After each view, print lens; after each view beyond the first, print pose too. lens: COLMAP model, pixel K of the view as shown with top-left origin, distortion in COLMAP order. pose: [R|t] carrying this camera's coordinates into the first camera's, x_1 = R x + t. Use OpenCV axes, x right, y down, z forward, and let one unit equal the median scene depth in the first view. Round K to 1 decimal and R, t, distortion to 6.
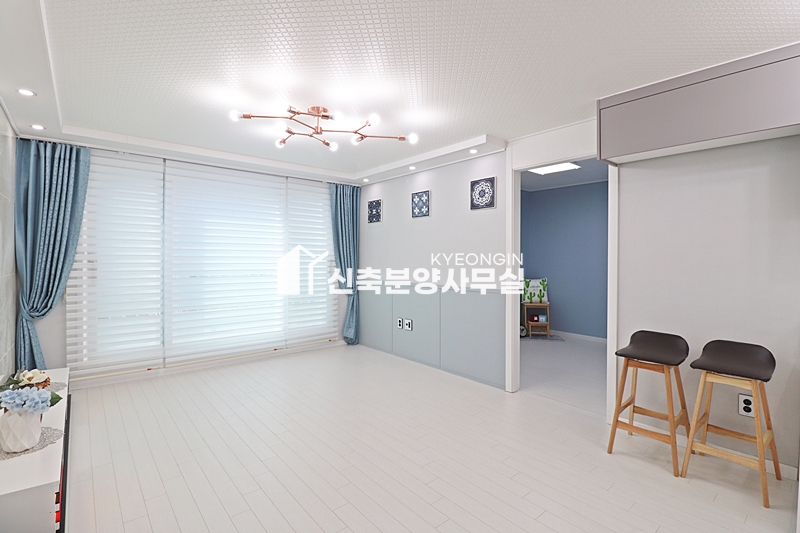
lens RADIAL K [[376.2, 0, 400.5], [0, 376.2, 256.8], [0, 0, 1]] dist [-0.000604, -0.014398]
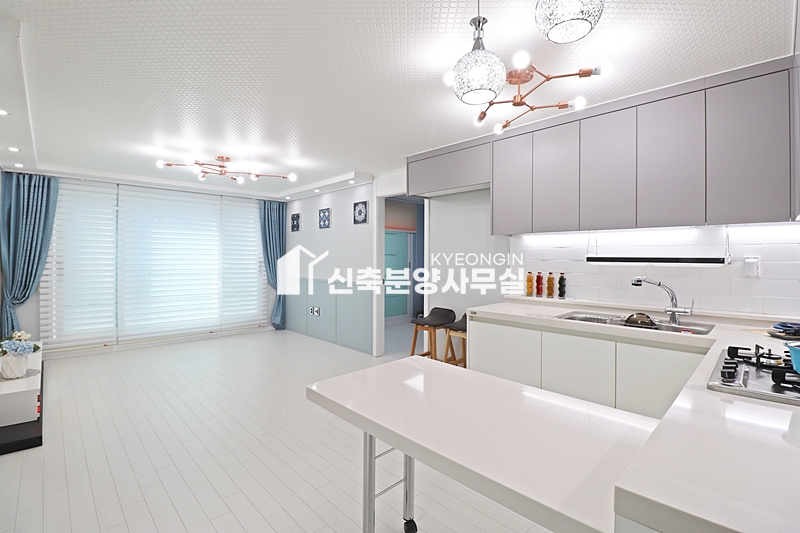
lens RADIAL K [[367.6, 0, 399.9], [0, 367.6, 256.5], [0, 0, 1]] dist [-0.000708, -0.013912]
pose [[0.998055, -0.000362, 0.062336, 0.292559], [0.000518, 0.999997, -0.002480, -0.005923], [-0.062335, 0.002507, 0.998052, -0.355637]]
